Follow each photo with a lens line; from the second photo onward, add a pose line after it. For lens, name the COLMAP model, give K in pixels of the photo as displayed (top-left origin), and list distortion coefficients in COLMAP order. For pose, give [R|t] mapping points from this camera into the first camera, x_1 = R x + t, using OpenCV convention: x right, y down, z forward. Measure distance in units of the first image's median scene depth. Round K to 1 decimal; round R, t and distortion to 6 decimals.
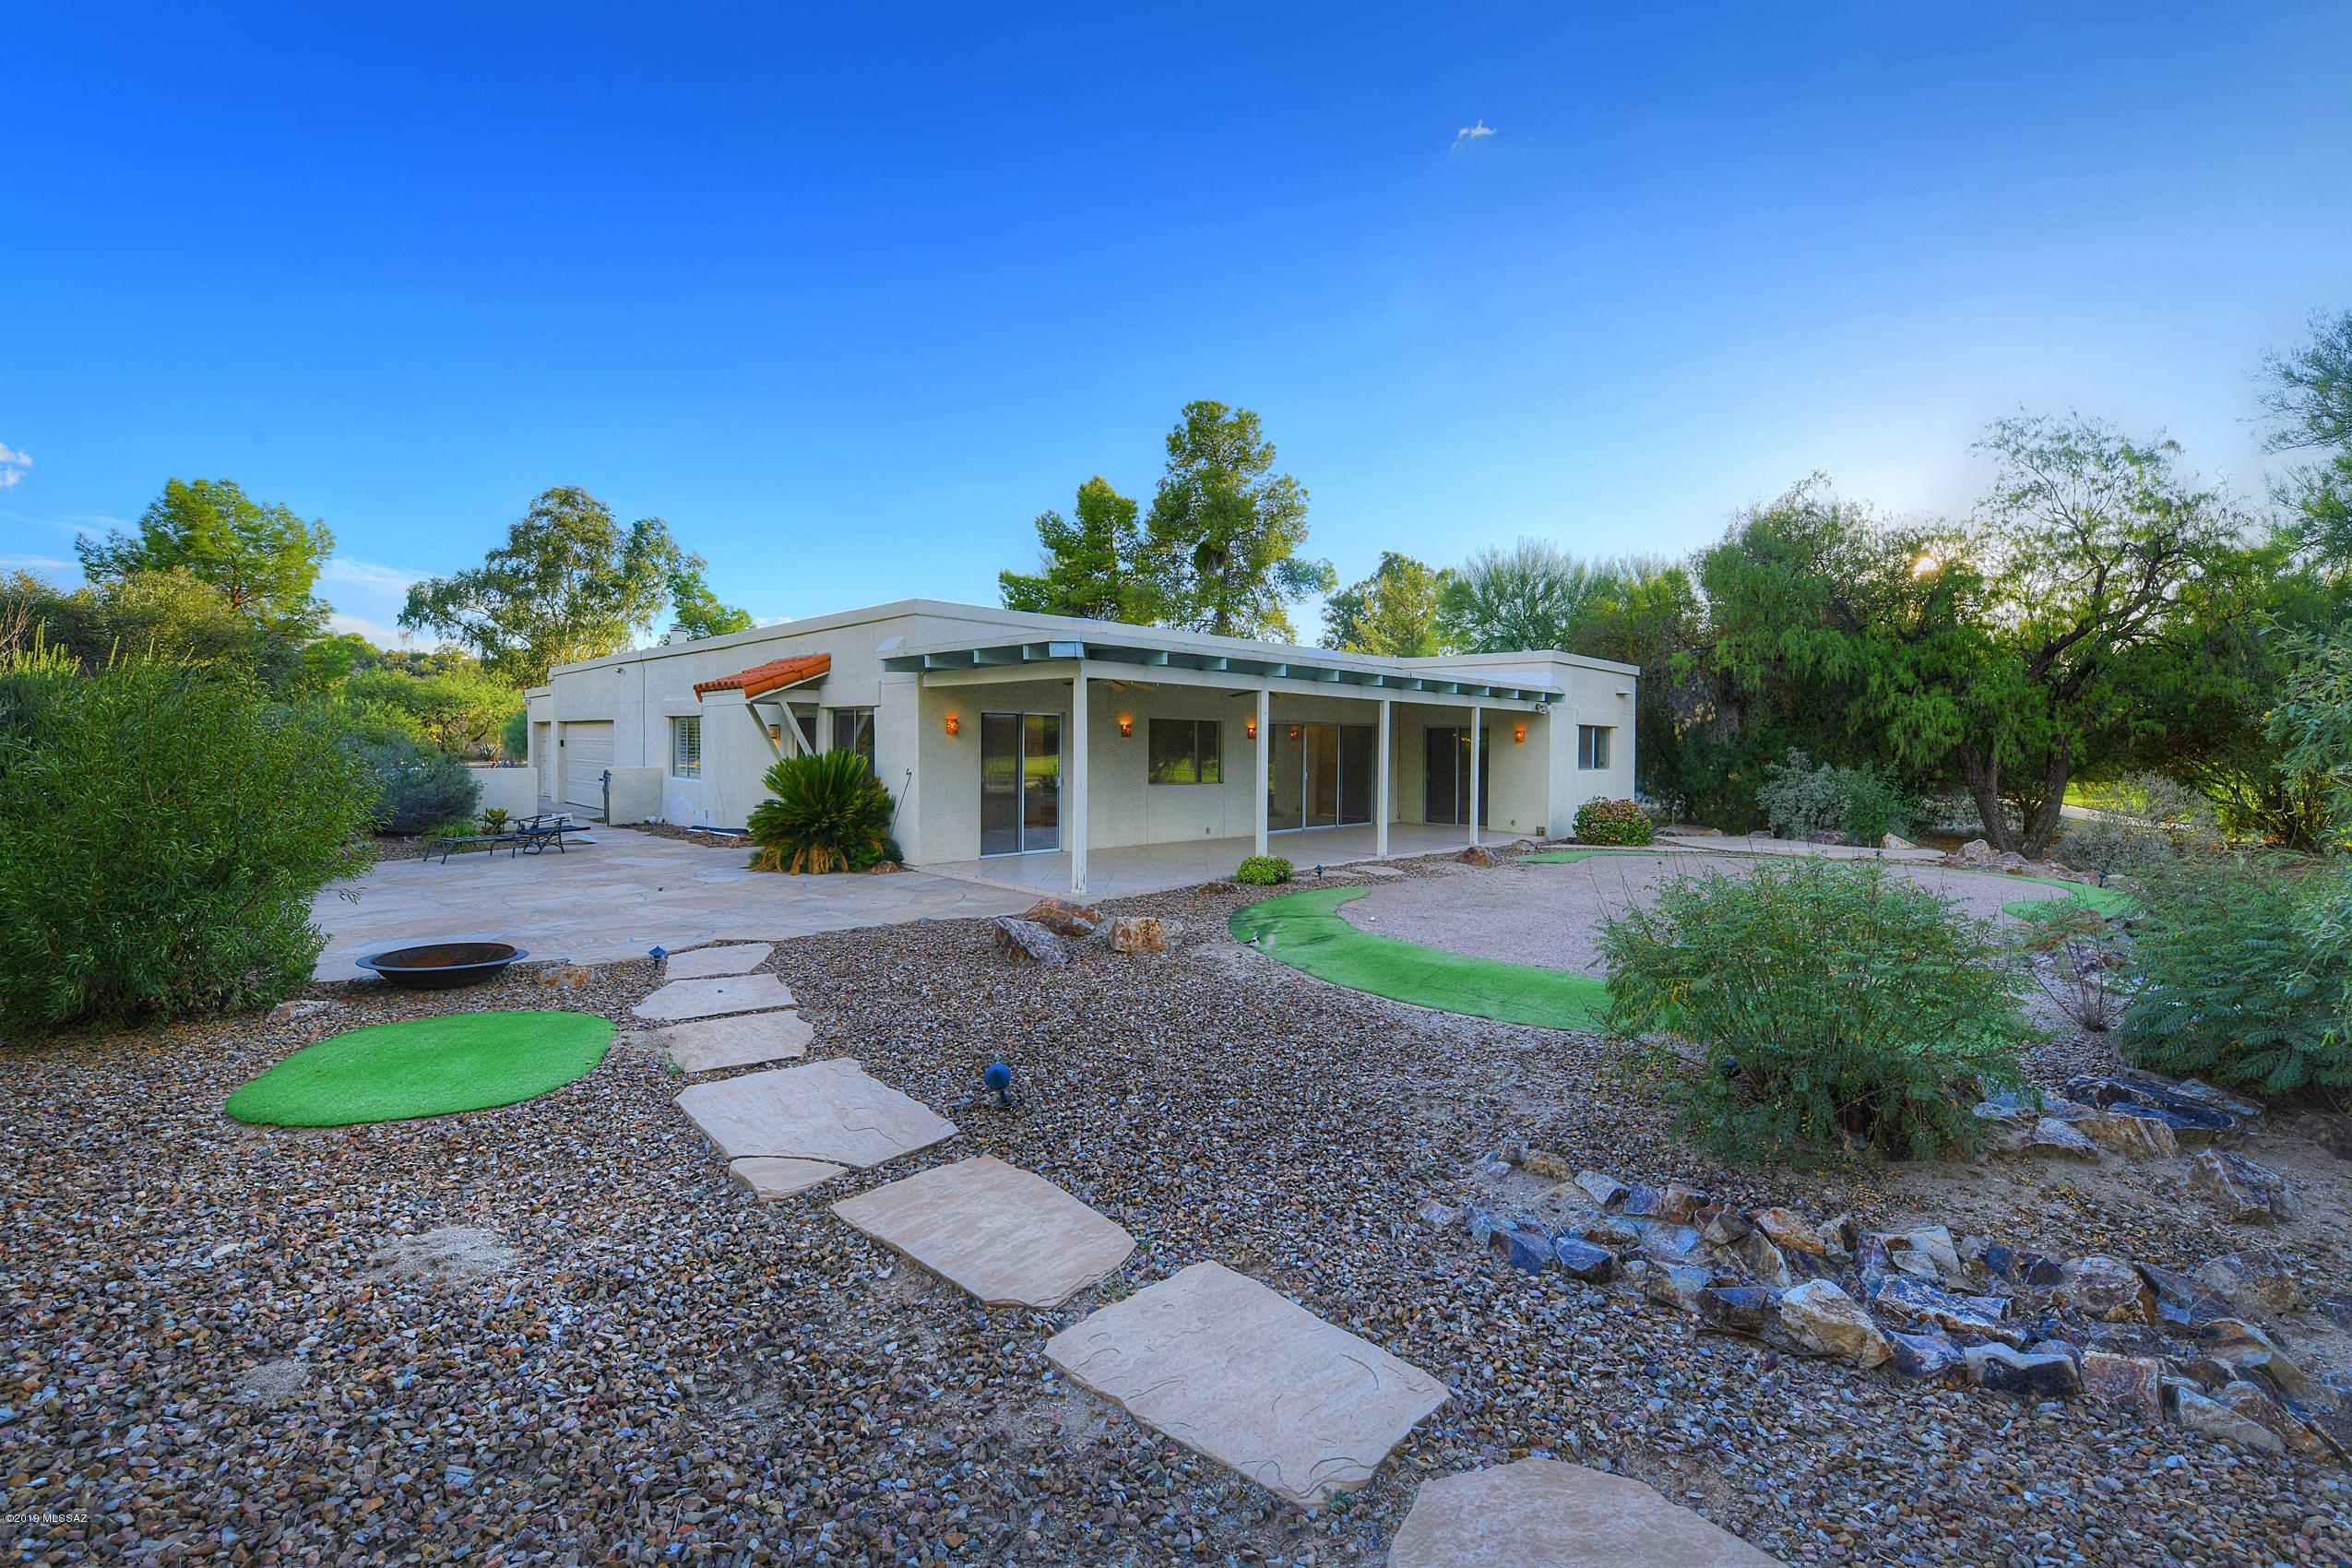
lens RADIAL K [[956.3, 0, 1164.3], [0, 956.3, 781.6], [0, 0, 1]] dist [-0.005759, -0.005110]
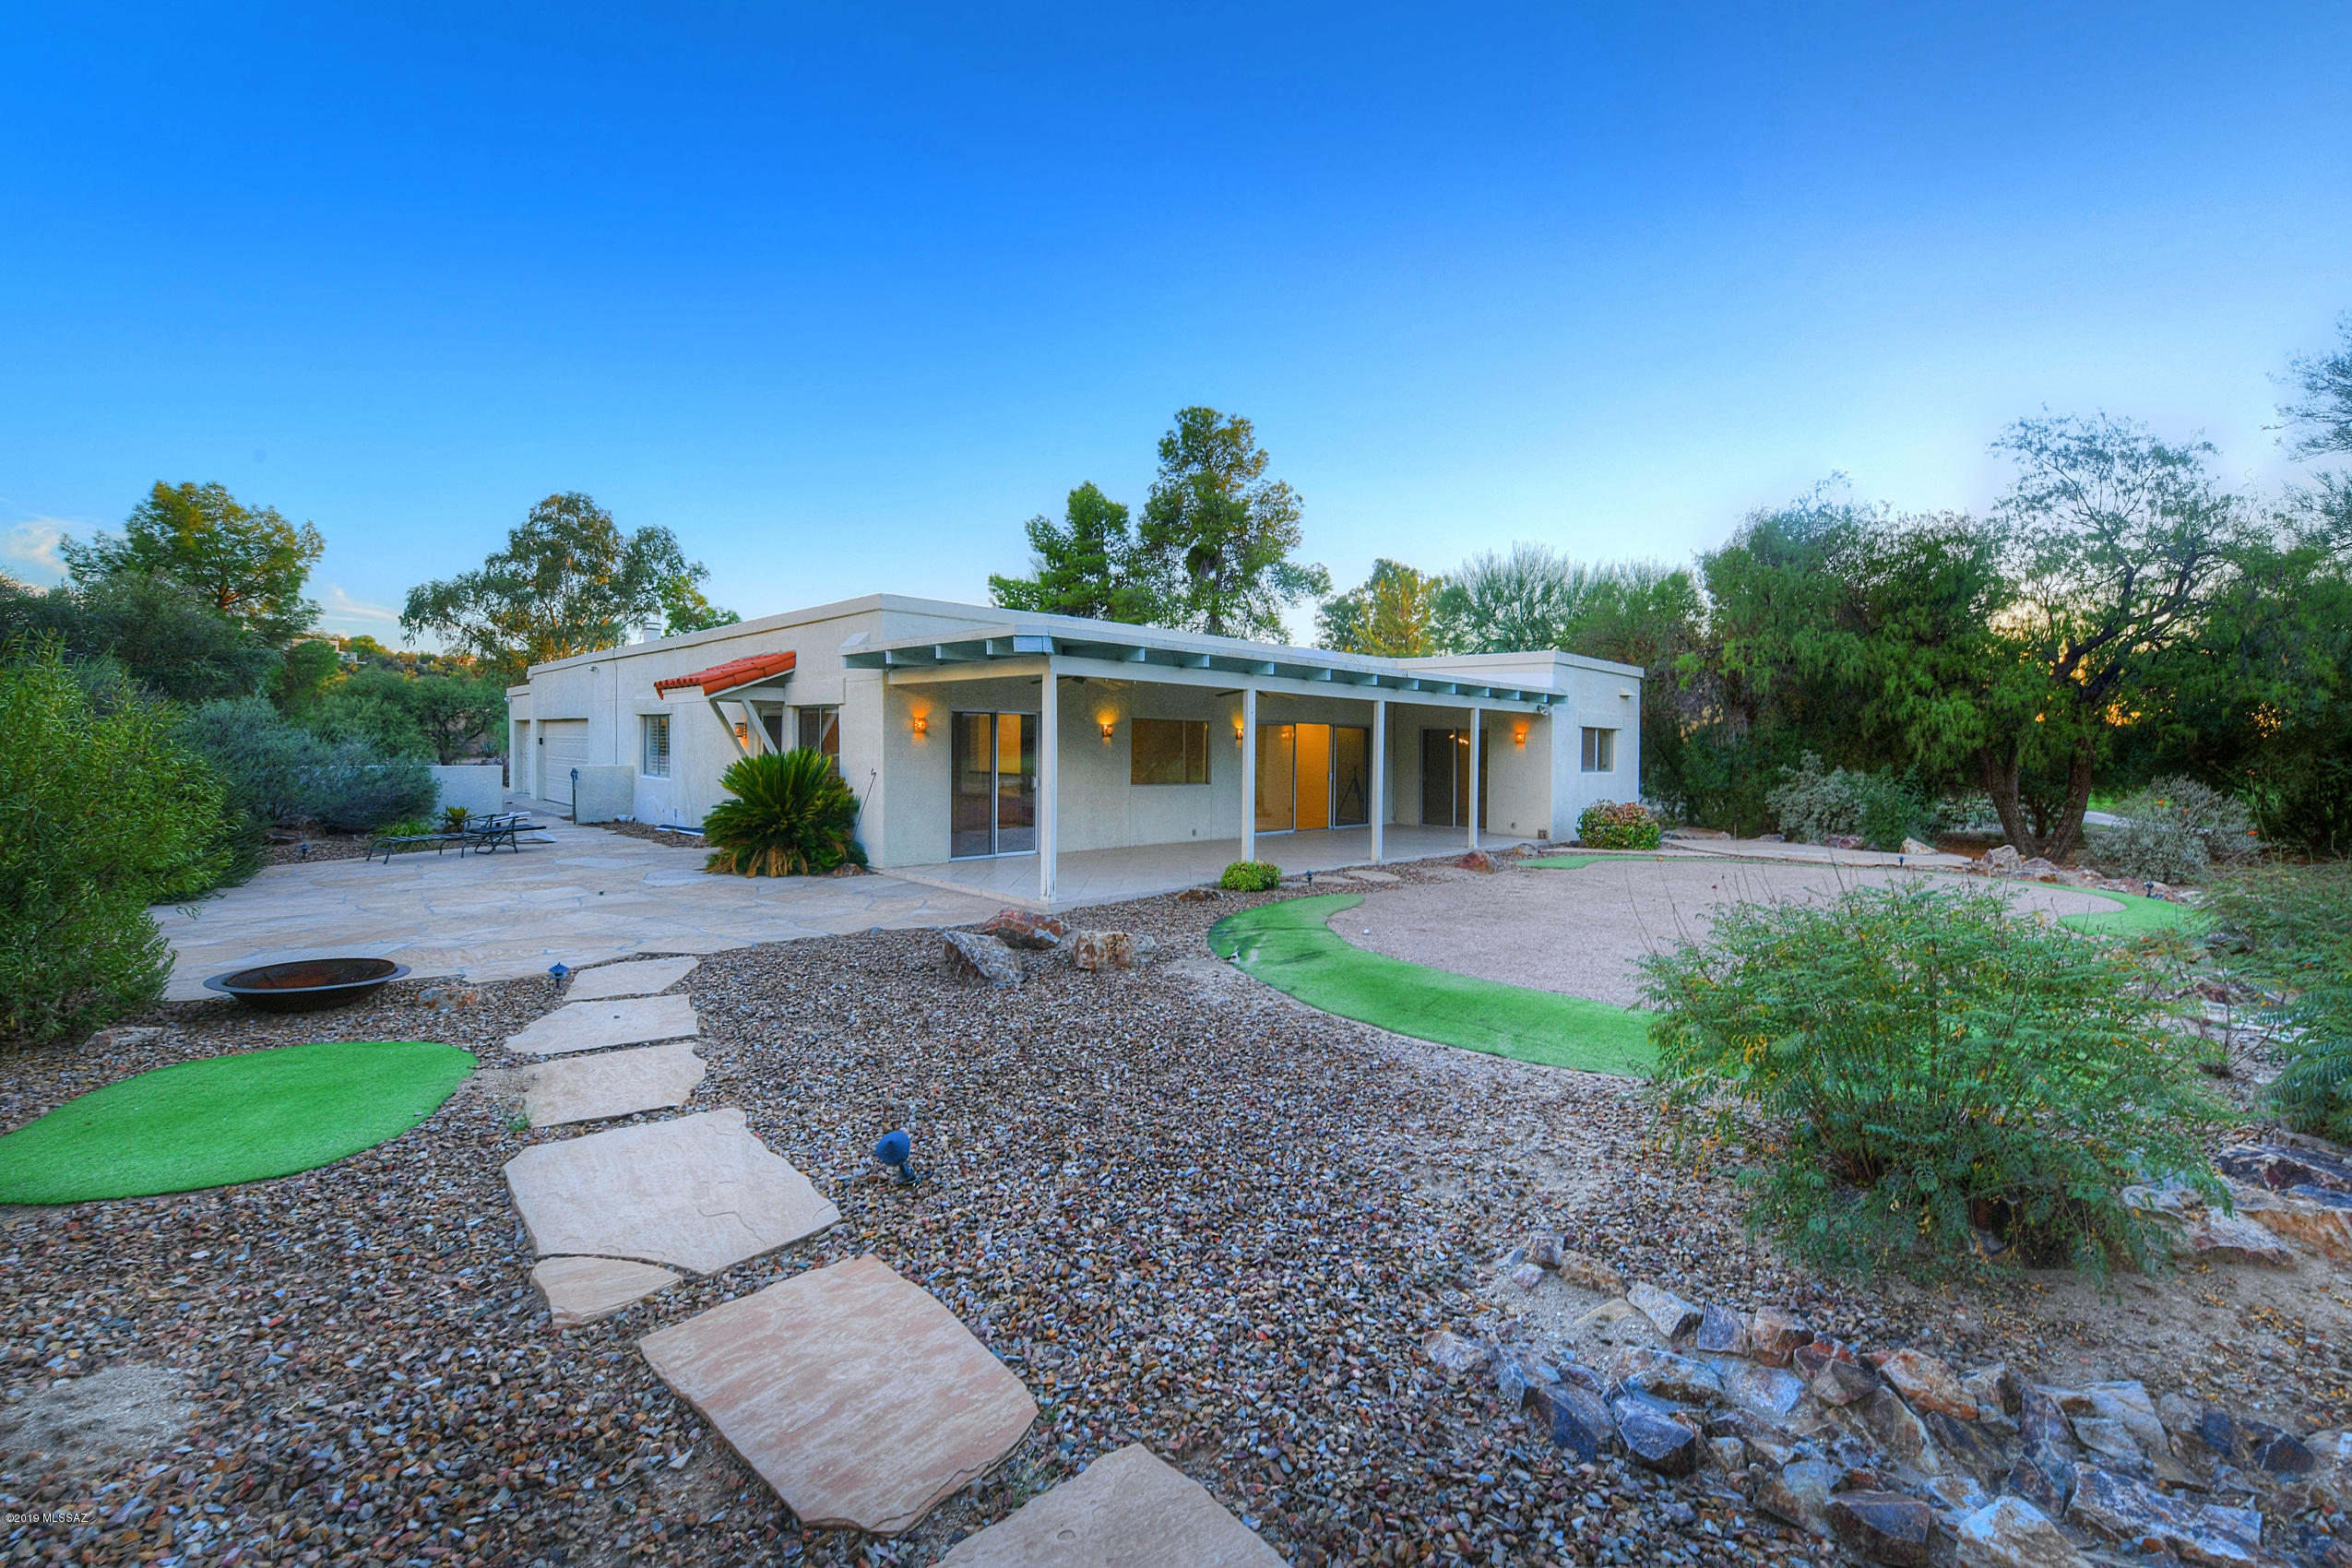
lens RADIAL K [[866.4, 0, 1073.5], [0, 866.4, 759.9], [0, 0, 1]] dist [-0.004194, -0.001761]
pose [[0.993660, 0.005966, -0.112266, 0.035458], [-0.008358, 0.999748, -0.020844, -0.006126], [0.112114, 0.021650, 0.993459, 0.158895]]
